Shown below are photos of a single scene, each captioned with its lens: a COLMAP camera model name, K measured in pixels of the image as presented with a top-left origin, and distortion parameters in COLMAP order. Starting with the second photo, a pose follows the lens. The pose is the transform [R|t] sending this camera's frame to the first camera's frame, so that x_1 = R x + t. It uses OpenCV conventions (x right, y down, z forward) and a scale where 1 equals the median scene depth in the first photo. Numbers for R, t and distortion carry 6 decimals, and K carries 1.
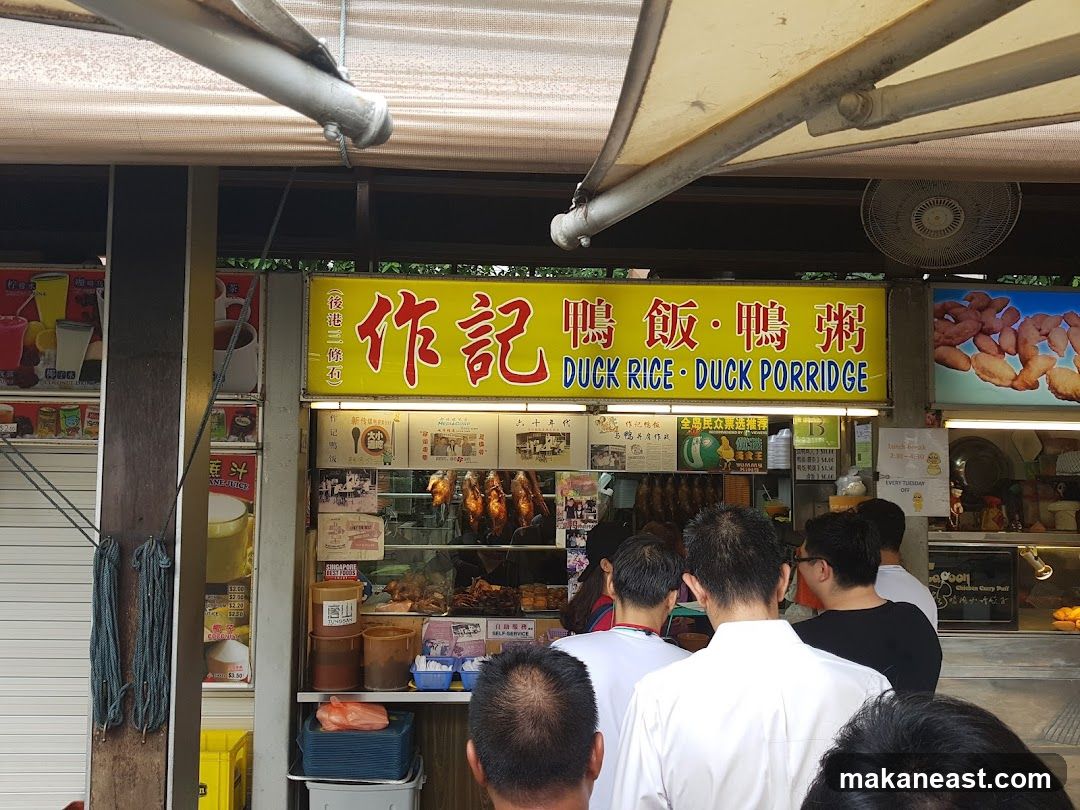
lens RADIAL K [[842.3, 0, 525.1], [0, 842.3, 429.2], [0, 0, 1]] dist [0.104775, -0.227278]
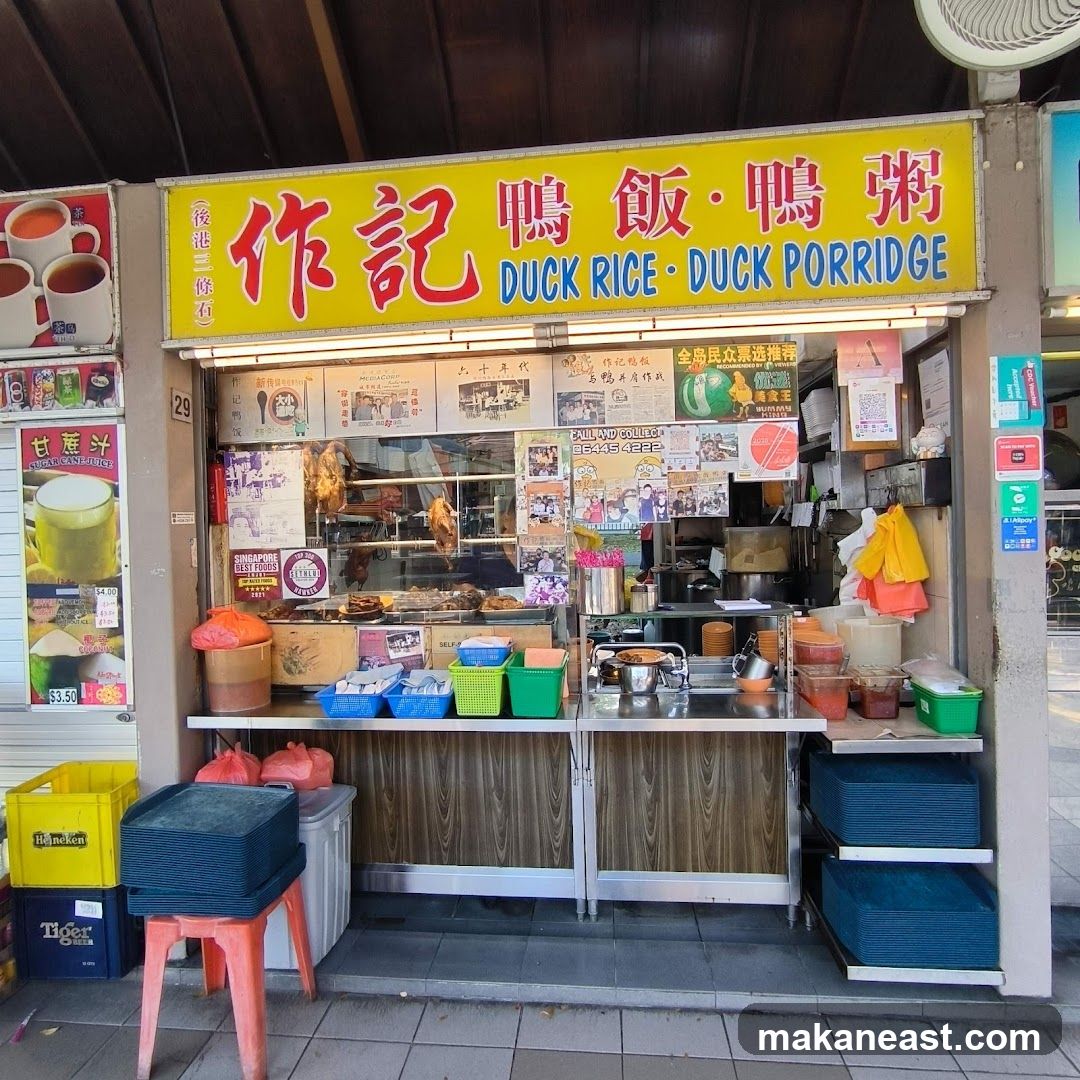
lens RADIAL K [[662.5, 0, 536.2], [0, 662.5, 534.8], [0, 0, 1]] dist [-0.068194, 0.057432]
pose [[0.990367, -0.038513, -0.133007, 0.139587], [0.047781, 0.996595, 0.067200, 0.108588], [0.129966, -0.072908, 0.988834, 0.434000]]
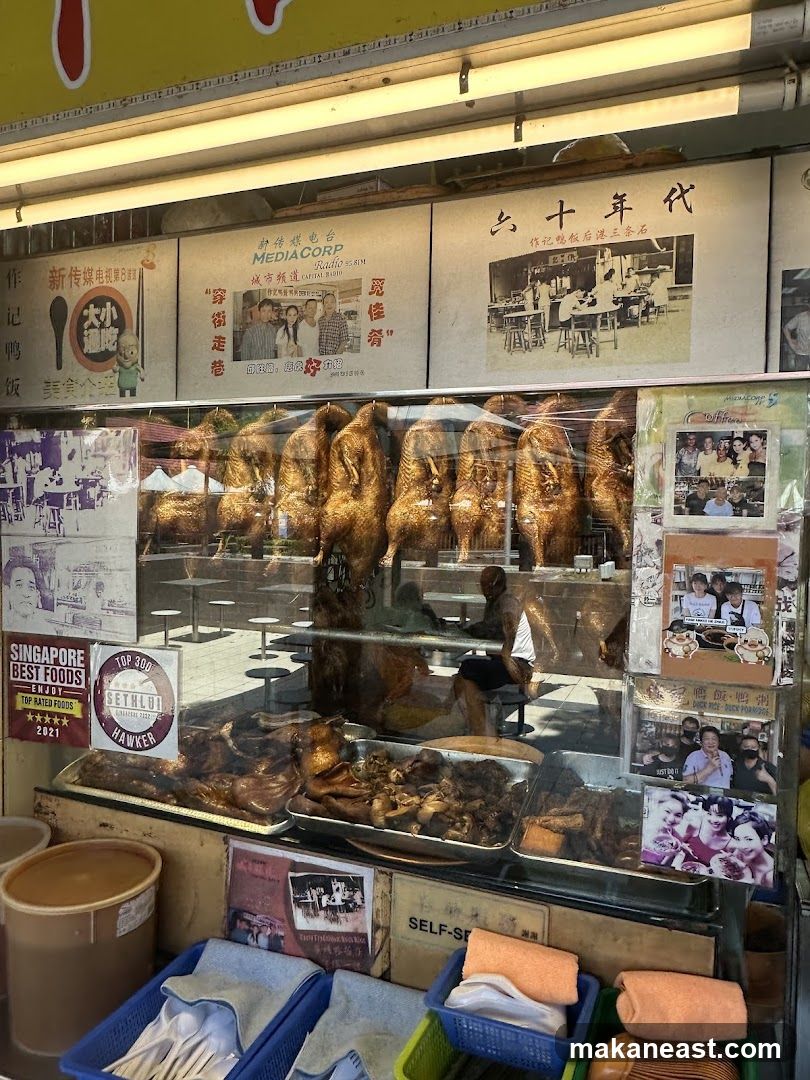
lens RADIAL K [[773.6, 0, 389.9], [0, 773.6, 543.8], [0, 0, 1]] dist [-0.005869, -0.002241]
pose [[0.917840, 0.018610, -0.396513, 0.067274], [0.014665, 0.996629, 0.080723, 0.082487], [0.396679, -0.079905, 0.914473, 0.780744]]
